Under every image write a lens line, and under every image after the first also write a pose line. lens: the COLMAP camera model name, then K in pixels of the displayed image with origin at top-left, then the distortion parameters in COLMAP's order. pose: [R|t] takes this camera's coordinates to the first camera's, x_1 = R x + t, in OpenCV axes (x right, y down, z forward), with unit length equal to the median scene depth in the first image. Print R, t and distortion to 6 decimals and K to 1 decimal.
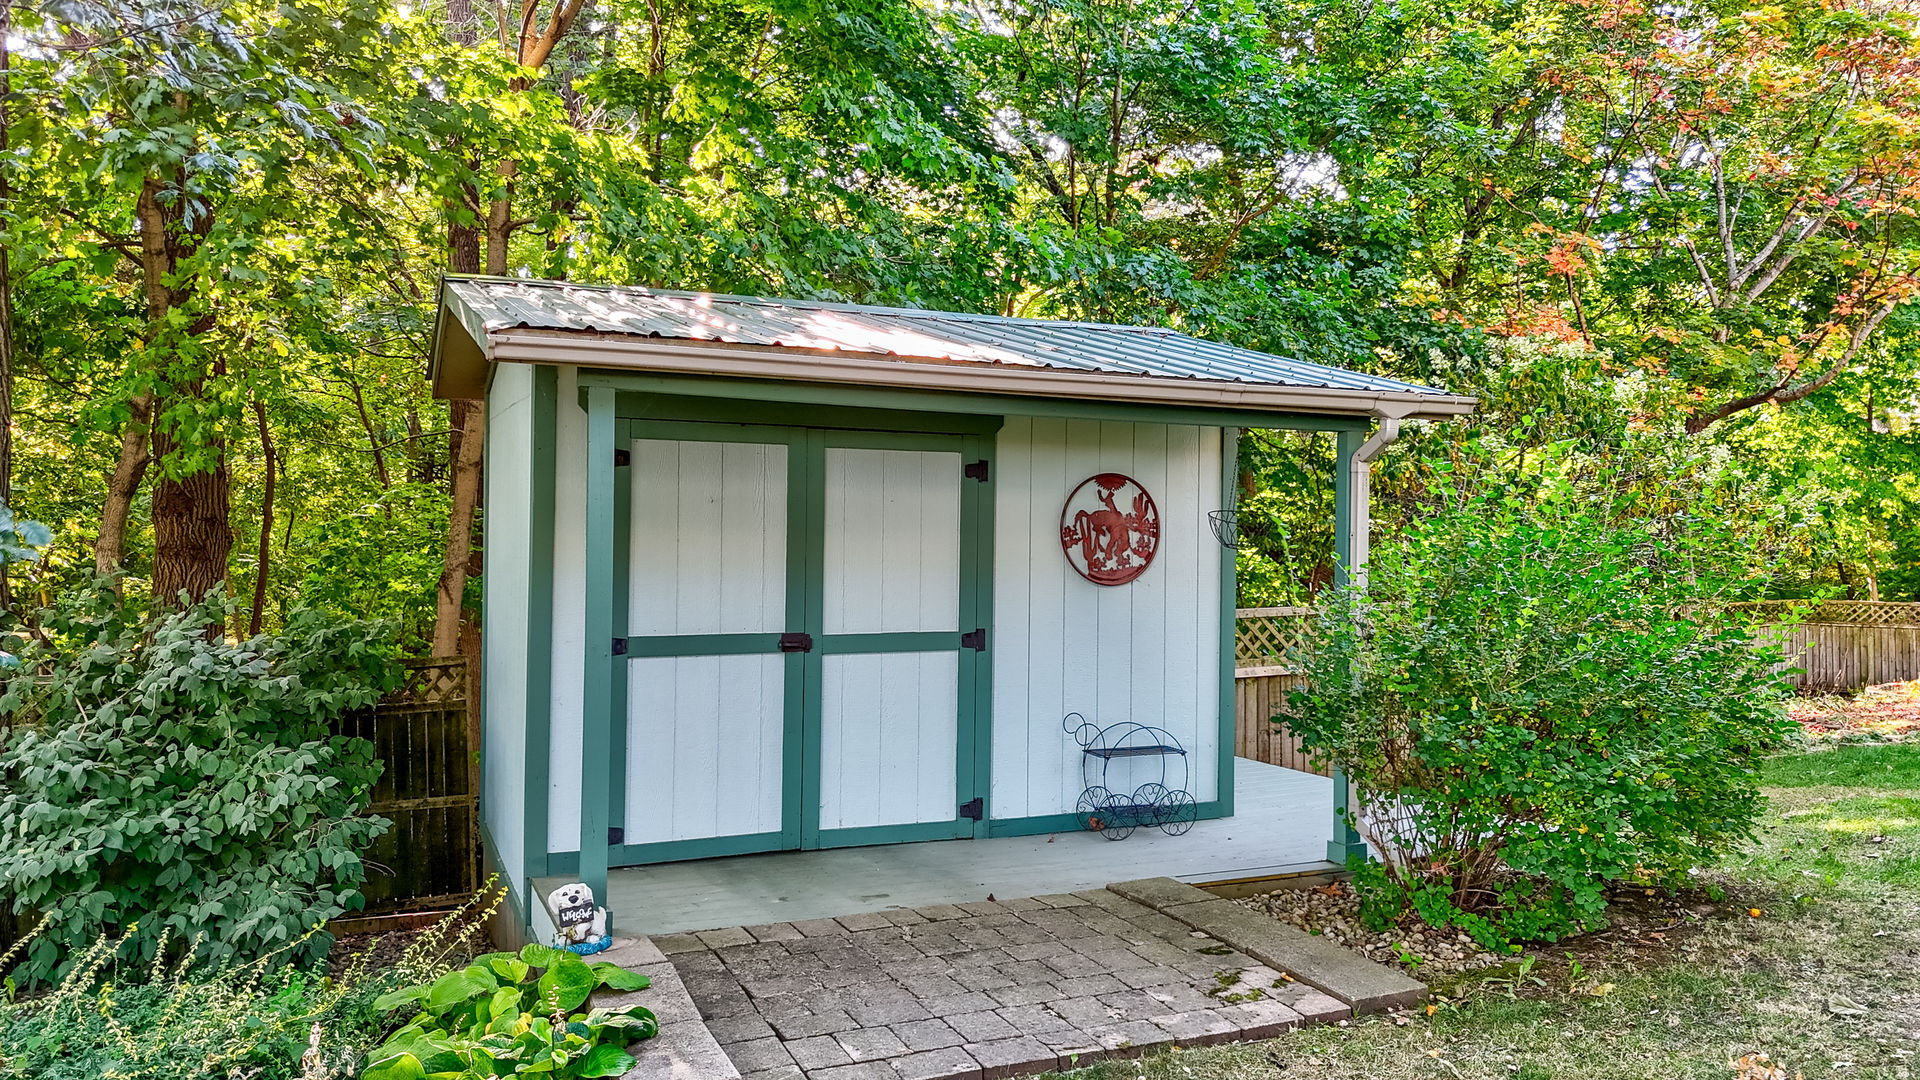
lens RADIAL K [[1379.1, 0, 978.1], [0, 1379.1, 547.0], [0, 0, 1]] dist [0.060663, -0.016268]
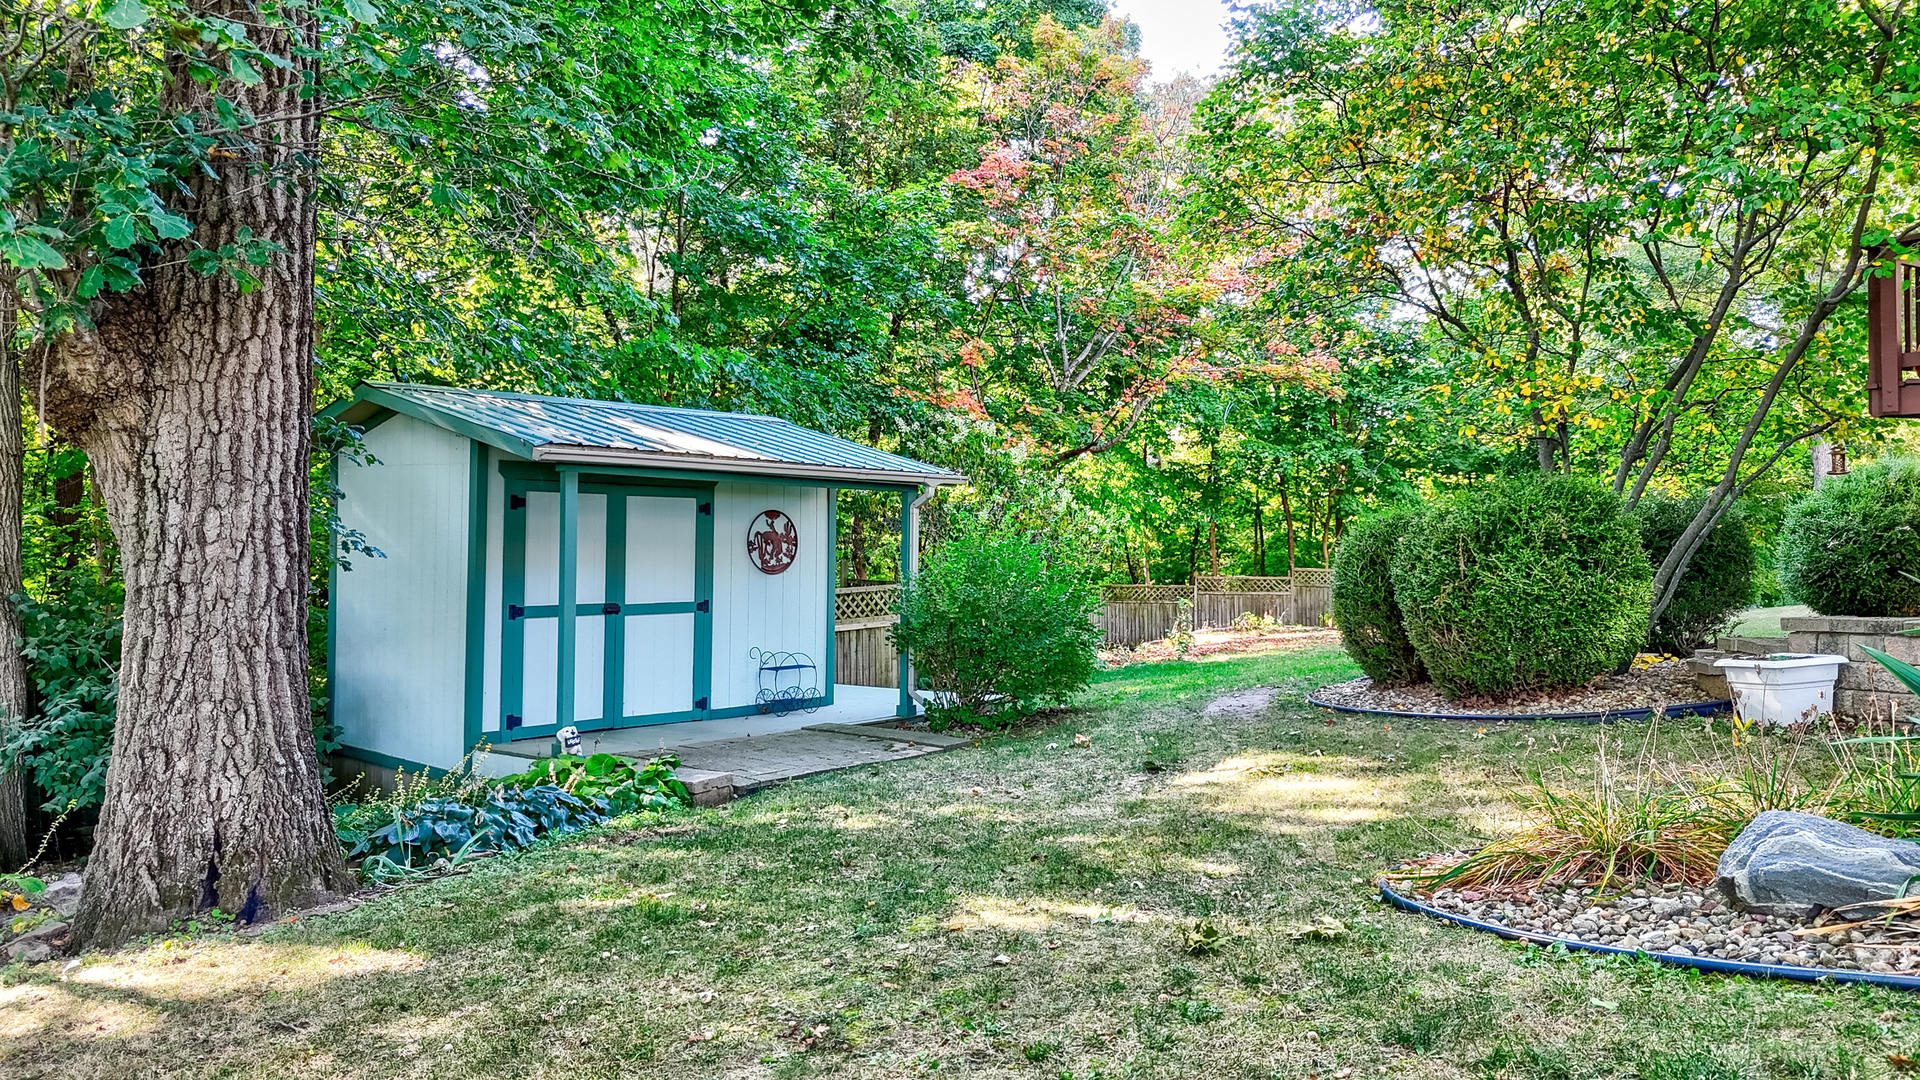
lens RADIAL K [[1379.1, 0, 955.0], [0, 1379.1, 540.2], [0, 0, 1]] dist [0.060663, -0.016268]
pose [[0.911967, 0.000357, 0.410263, -0.409452], [0.001159, 0.999993, -0.003446, -0.008986], [-0.410262, 0.003618, 0.911961, -0.686743]]
